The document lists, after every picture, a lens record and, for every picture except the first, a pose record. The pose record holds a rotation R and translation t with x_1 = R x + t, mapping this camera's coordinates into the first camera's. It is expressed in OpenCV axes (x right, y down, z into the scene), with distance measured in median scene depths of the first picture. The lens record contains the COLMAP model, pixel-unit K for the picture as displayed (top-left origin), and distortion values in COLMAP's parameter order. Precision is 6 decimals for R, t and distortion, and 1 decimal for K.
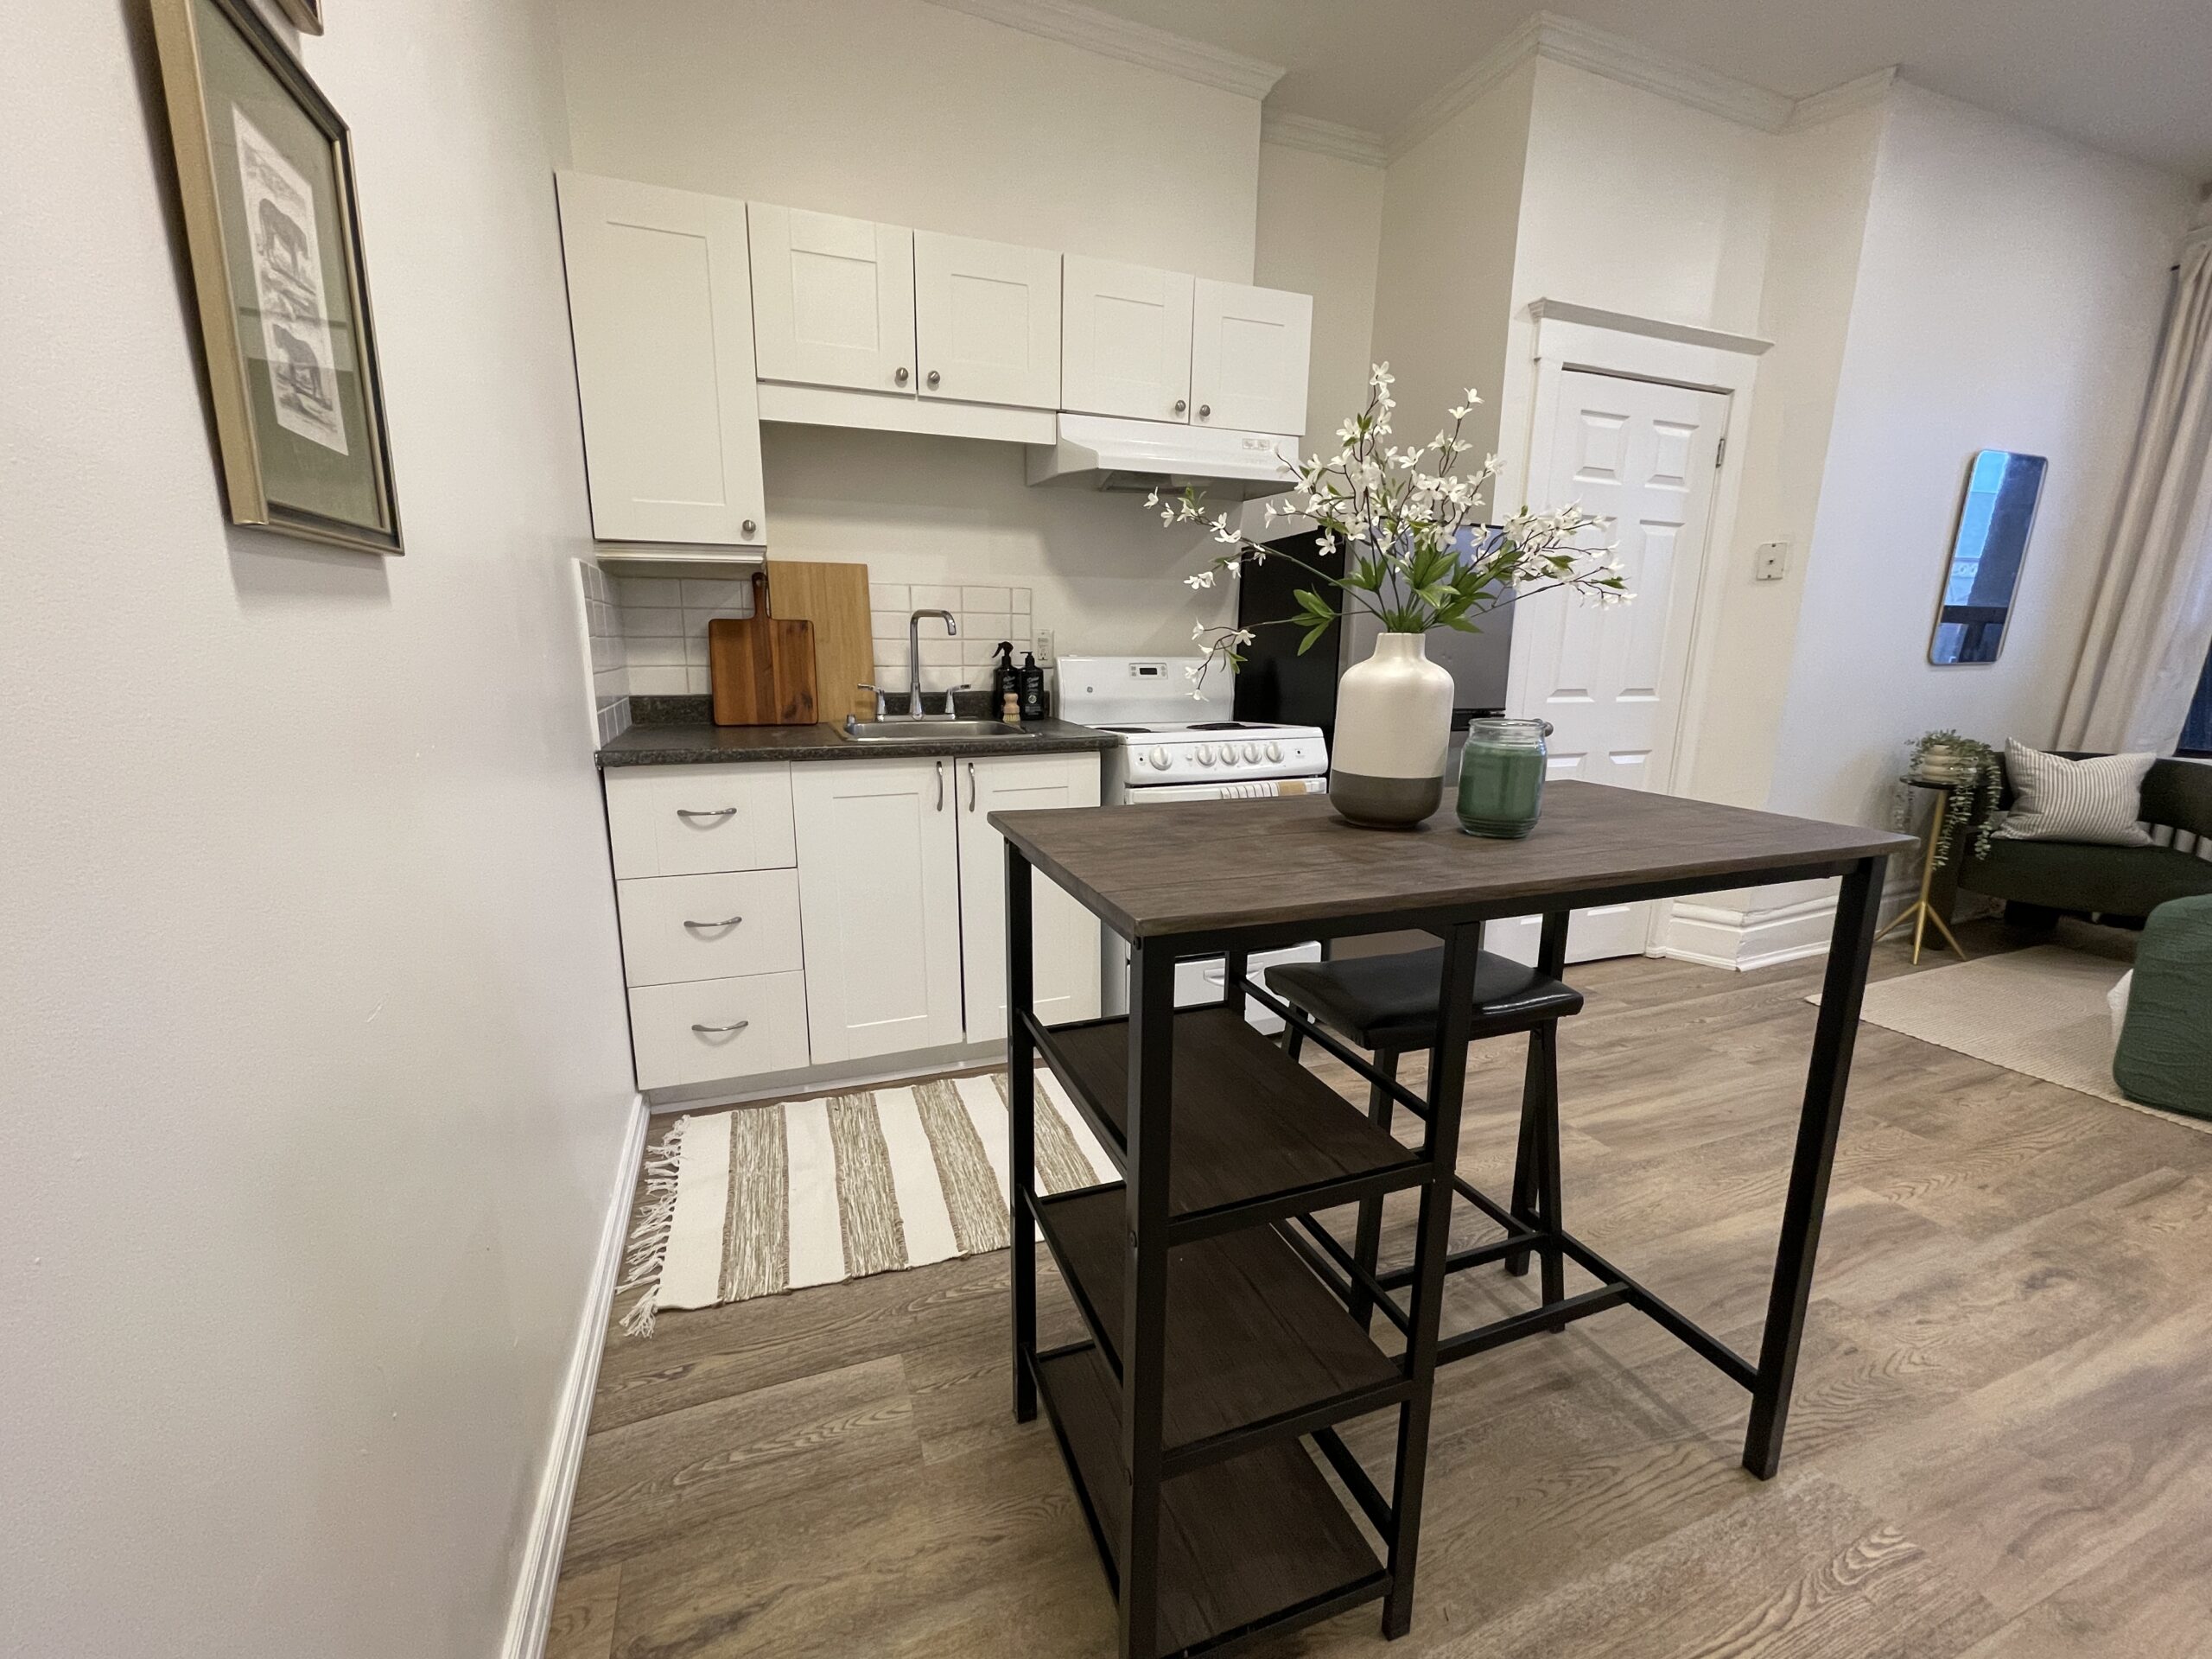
lens RADIAL K [[897.6, 0, 1100.9], [0, 897.6, 834.1], [0, 0, 1]] dist [0.002252, -0.001049]
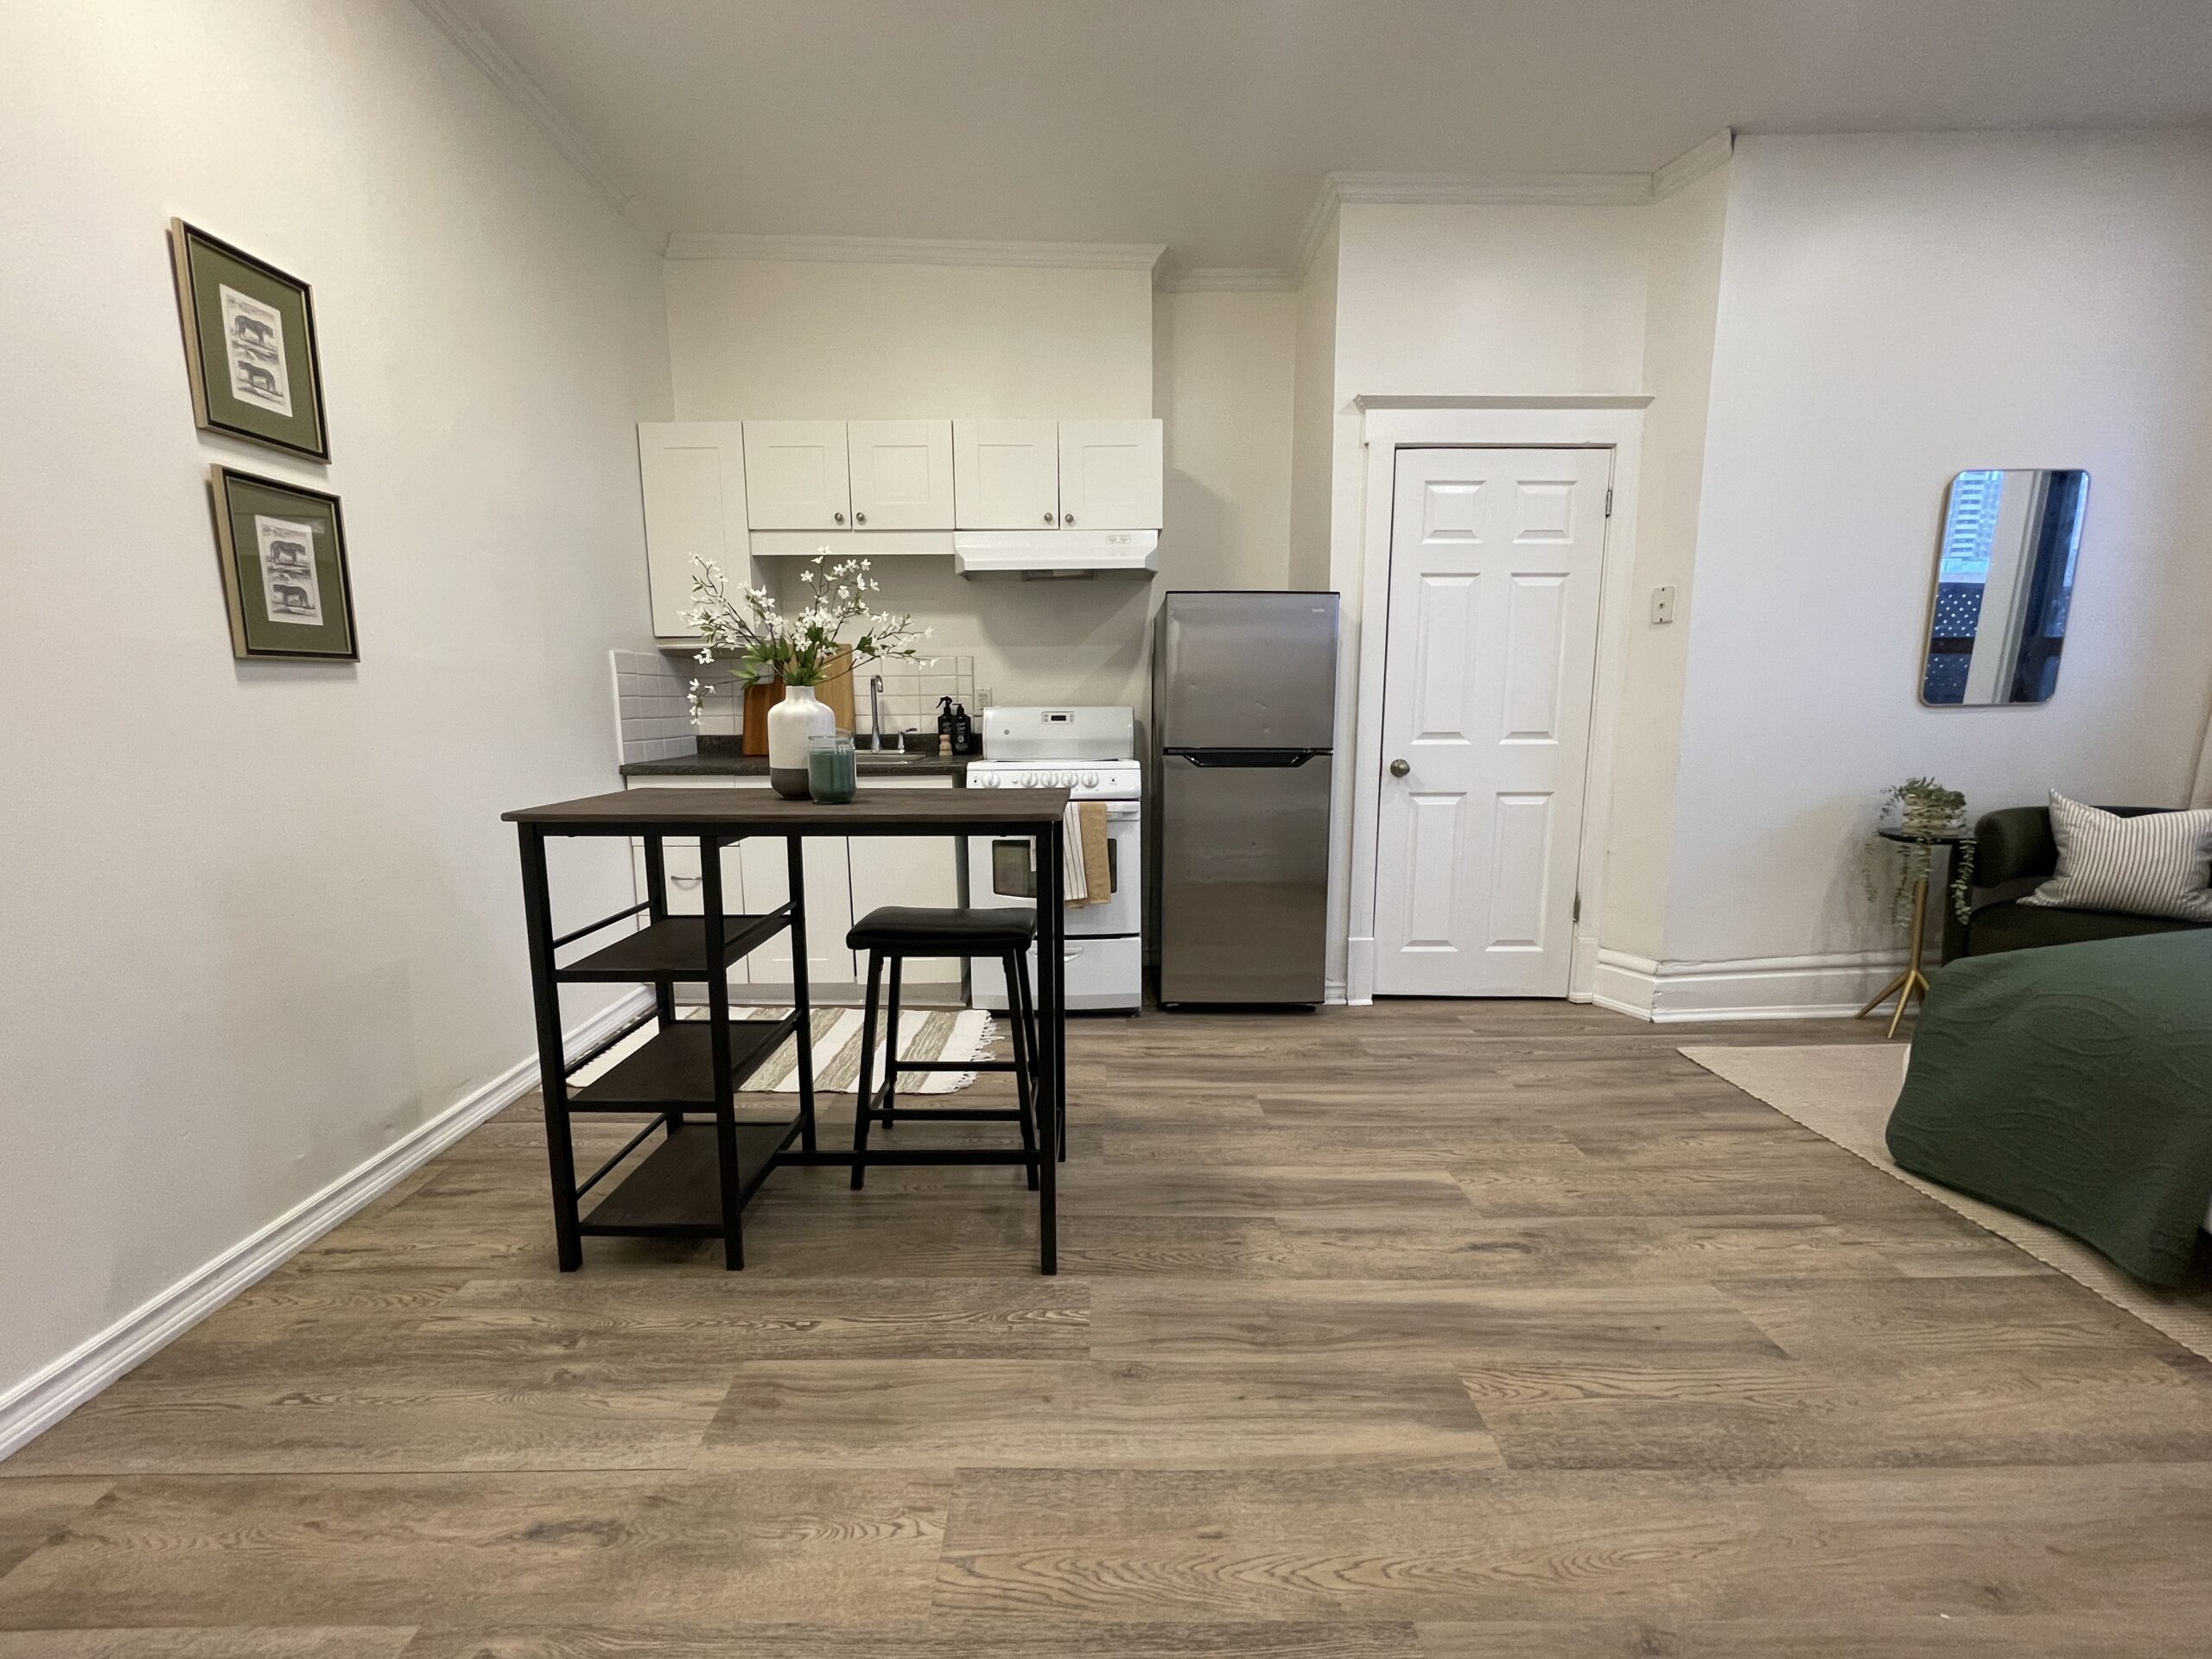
lens RADIAL K [[897.6, 0, 1100.9], [0, 897.6, 834.1], [0, 0, 1]] dist [0.002252, -0.001049]
pose [[0.933888, 0.038967, -0.355435, 0.706115], [-0.061150, 0.996805, -0.051388, 0.053120], [0.352297, 0.069725, 0.933287, -0.179996]]
